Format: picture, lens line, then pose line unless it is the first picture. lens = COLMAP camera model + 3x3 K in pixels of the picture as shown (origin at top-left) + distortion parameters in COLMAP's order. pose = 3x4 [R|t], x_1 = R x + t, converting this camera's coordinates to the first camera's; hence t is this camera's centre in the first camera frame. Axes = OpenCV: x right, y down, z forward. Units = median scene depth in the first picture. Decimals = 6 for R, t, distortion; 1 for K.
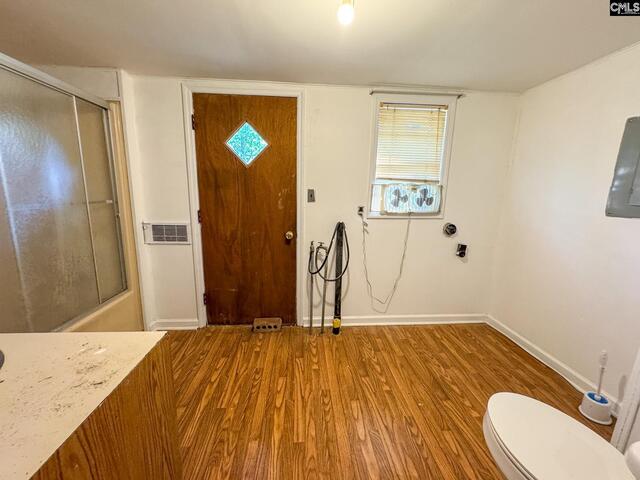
lens RADIAL K [[257.3, 0, 320.4], [0, 257.3, 239.4], [0, 0, 1]] dist [-0.000910, -0.000072]
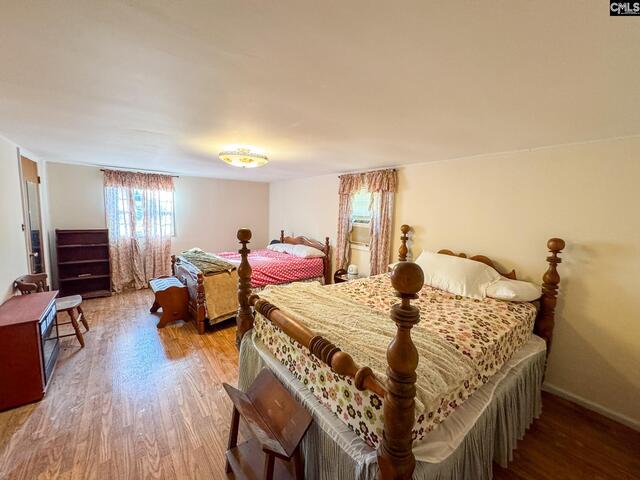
lens RADIAL K [[257.3, 0, 320.4], [0, 257.3, 239.4], [0, 0, 1]] dist [-0.000910, -0.000072]
pose [[0.835266, -0.061827, 0.546359, 0.079499], [0.097641, 0.994544, -0.036727, -0.027516], [-0.541108, 0.084024, 0.836745, -0.701269]]
